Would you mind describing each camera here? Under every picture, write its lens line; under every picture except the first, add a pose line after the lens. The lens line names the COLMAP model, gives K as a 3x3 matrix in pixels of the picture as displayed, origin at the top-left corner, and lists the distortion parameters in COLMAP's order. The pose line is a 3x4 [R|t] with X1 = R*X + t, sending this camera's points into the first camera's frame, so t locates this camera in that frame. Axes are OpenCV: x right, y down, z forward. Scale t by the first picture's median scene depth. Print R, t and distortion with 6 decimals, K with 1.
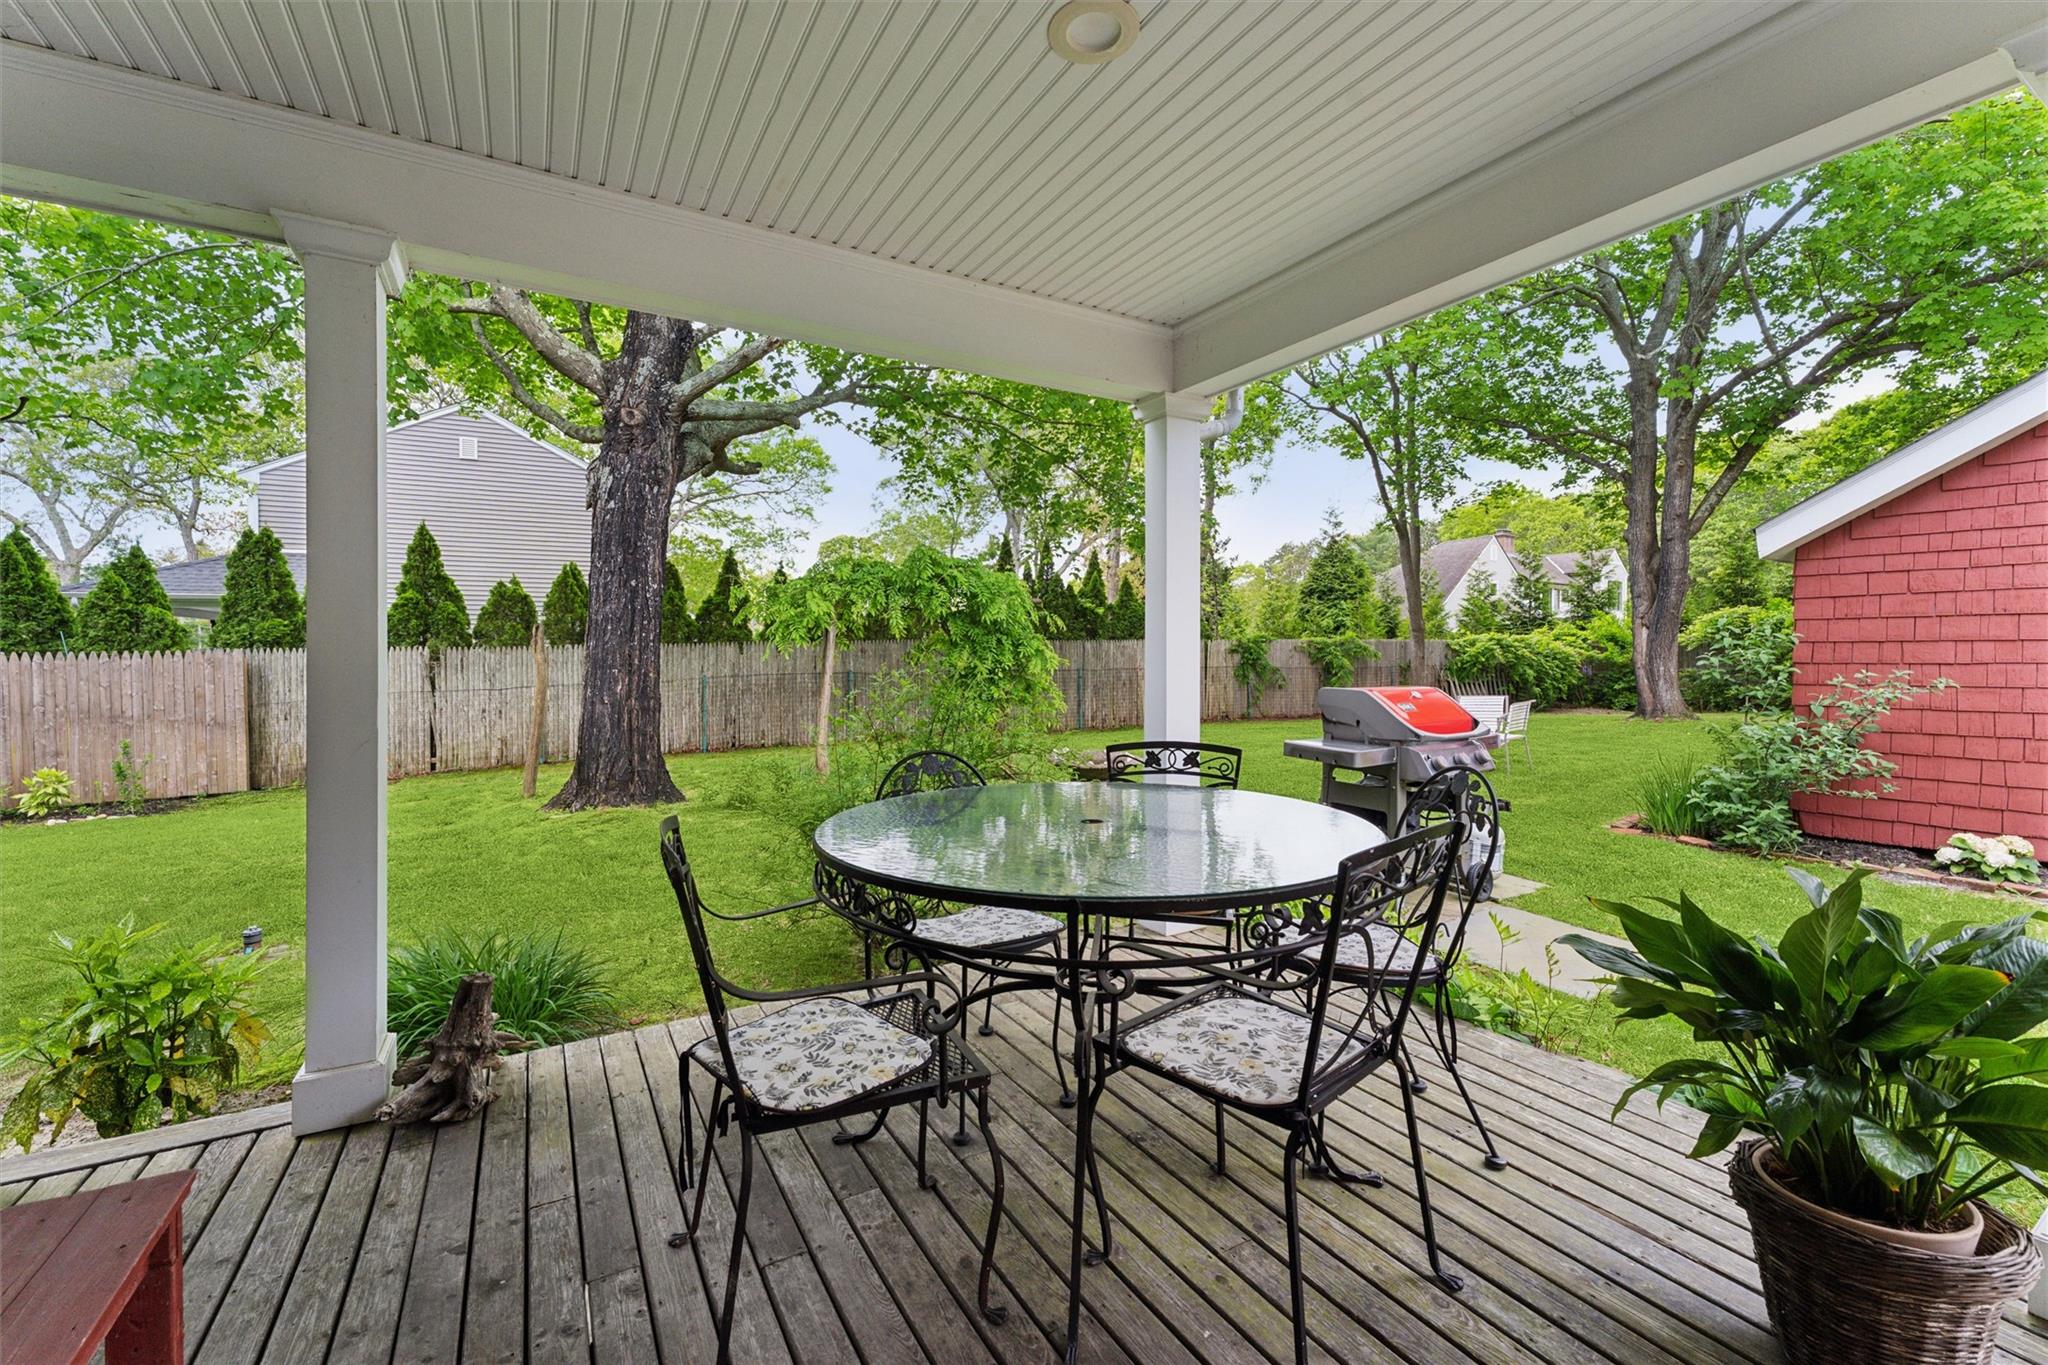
lens RADIAL K [[847.7, 0, 1013.5], [0, 847.7, 665.4], [0, 0, 1]] dist [-0.000169, 0.000637]
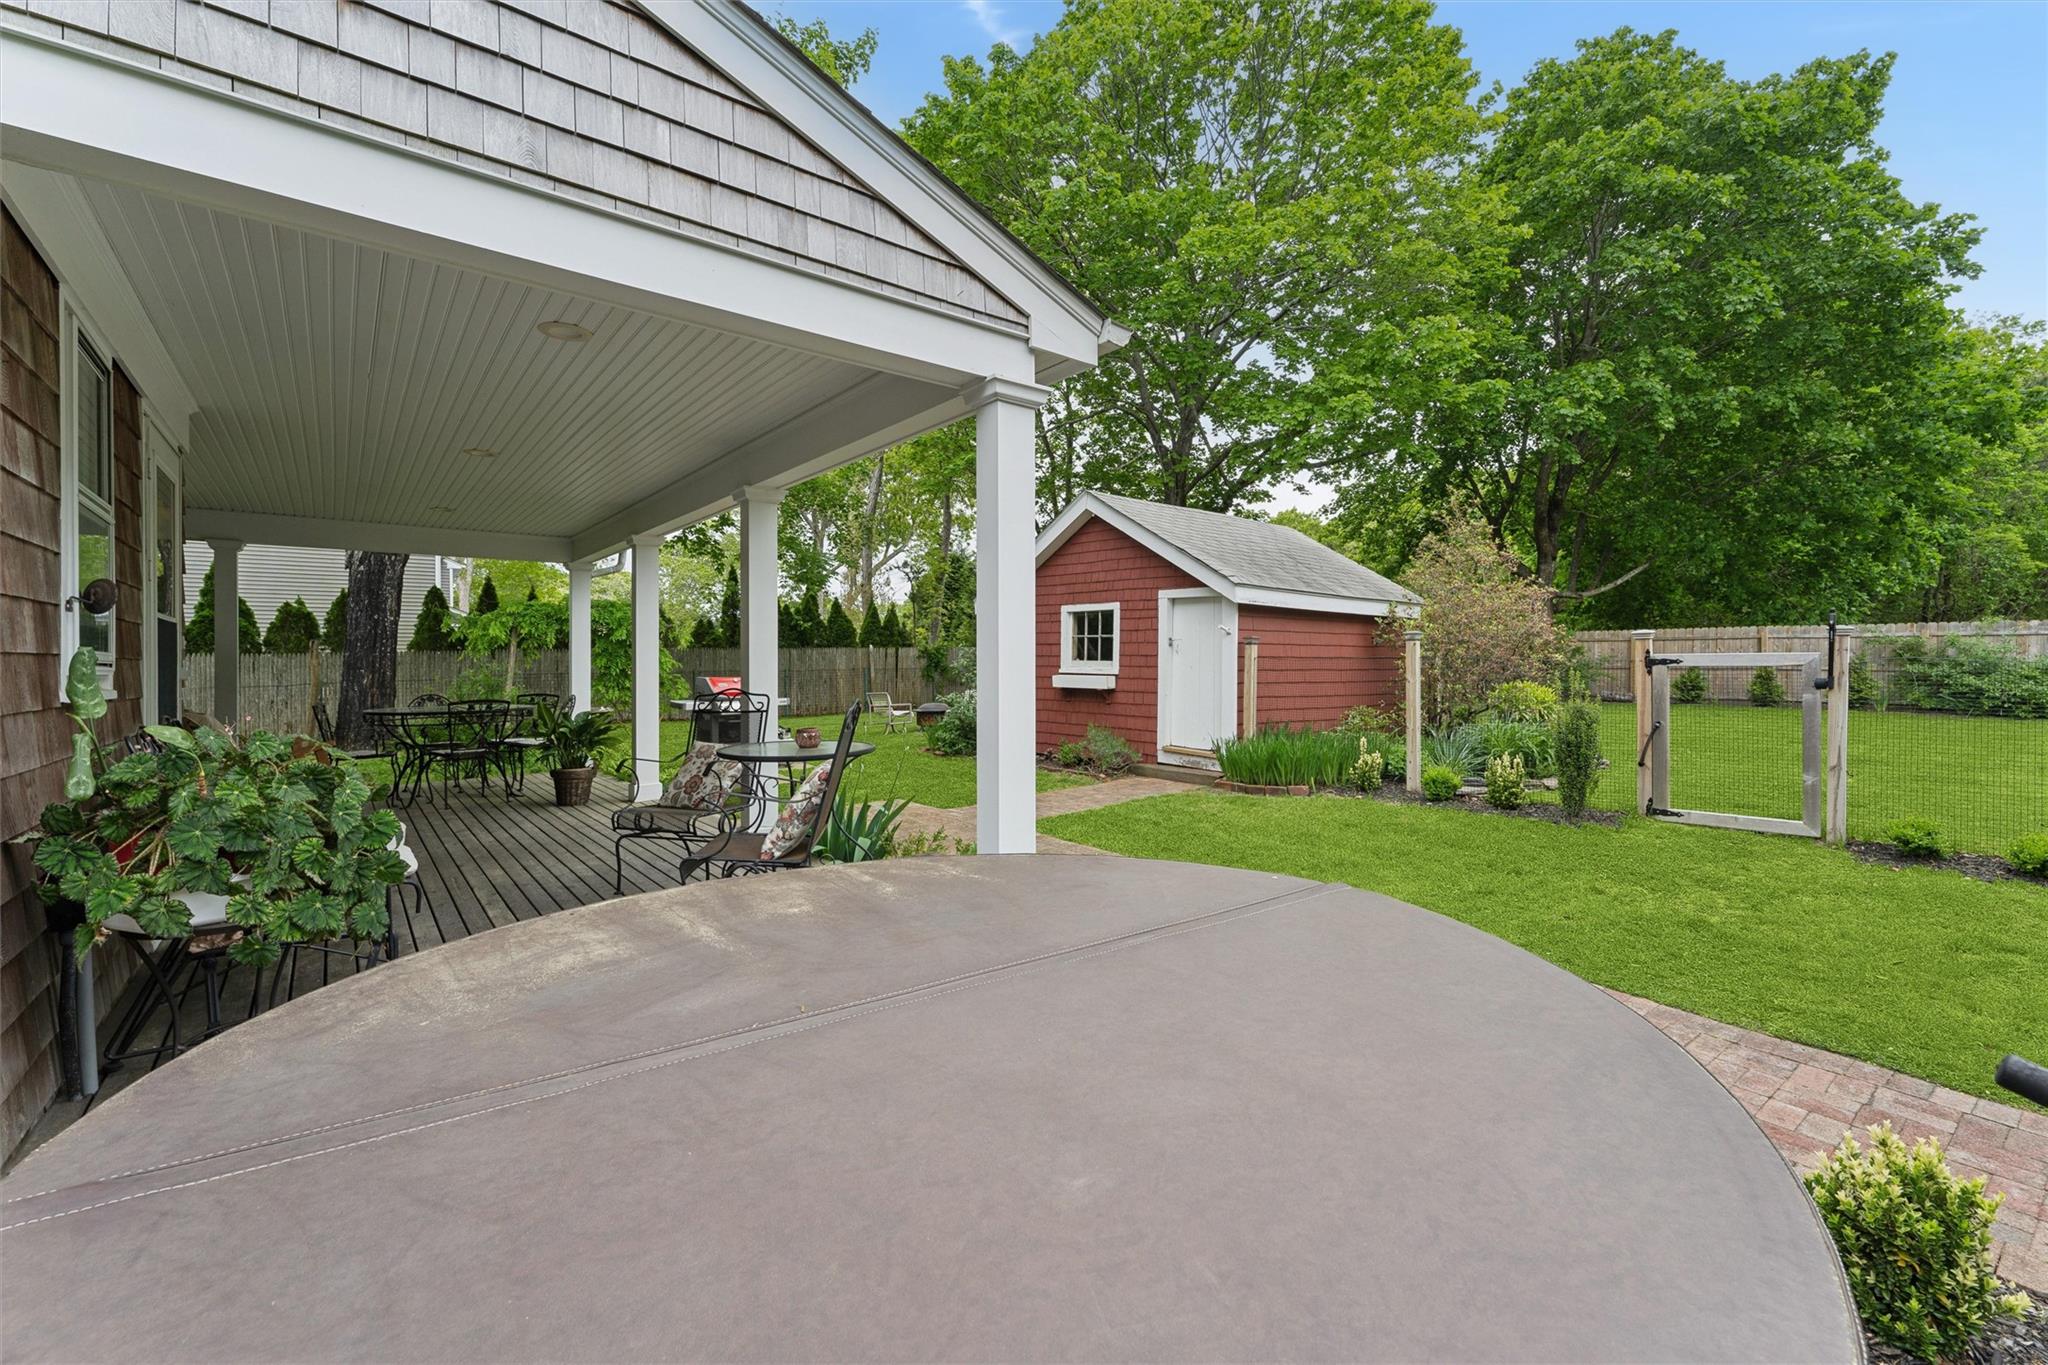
lens RADIAL K [[847.7, 0, 1018.3], [0, 847.7, 660.9], [0, 0, 1]] dist [-0.000169, 0.000637]
pose [[0.986655, 0.001054, 0.162820, 0.286654], [0.000330, 0.999964, -0.008475, 0.001288], [-0.162823, 0.008416, 0.986619, -0.458772]]
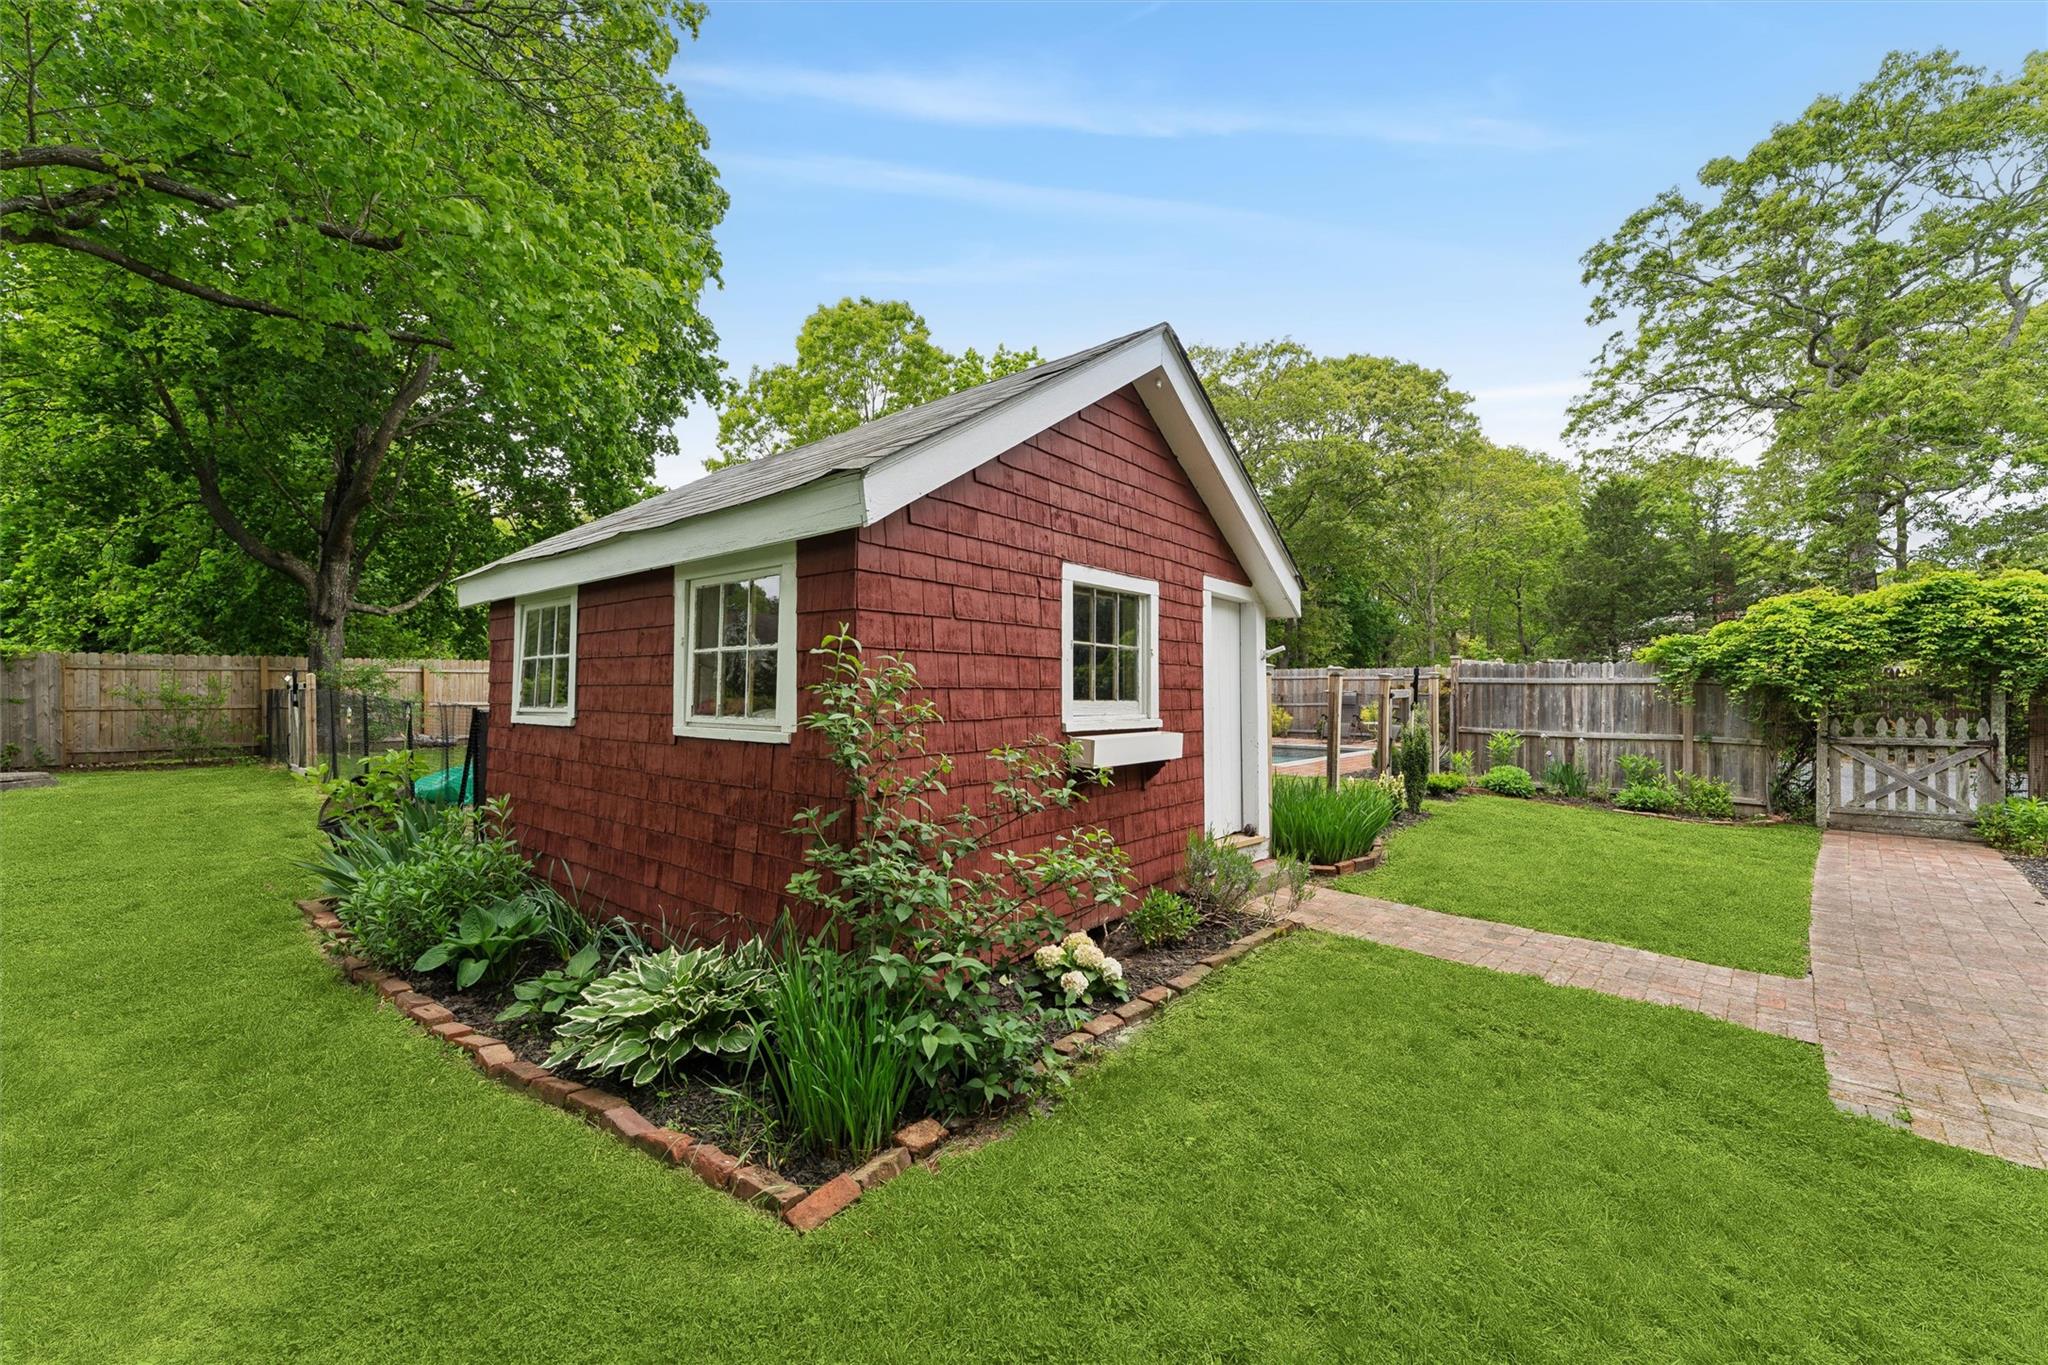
lens RADIAL K [[824.0, 0, 1029.2], [0, 824.0, 684.0], [0, 0, 1]] dist [0.006762, -0.000314]
pose [[-0.311663, 0.011308, 0.950126, 0.165230], [0.013505, 0.999881, -0.007470, -0.010636], [-0.950097, 0.010503, -0.311778, 0.467751]]
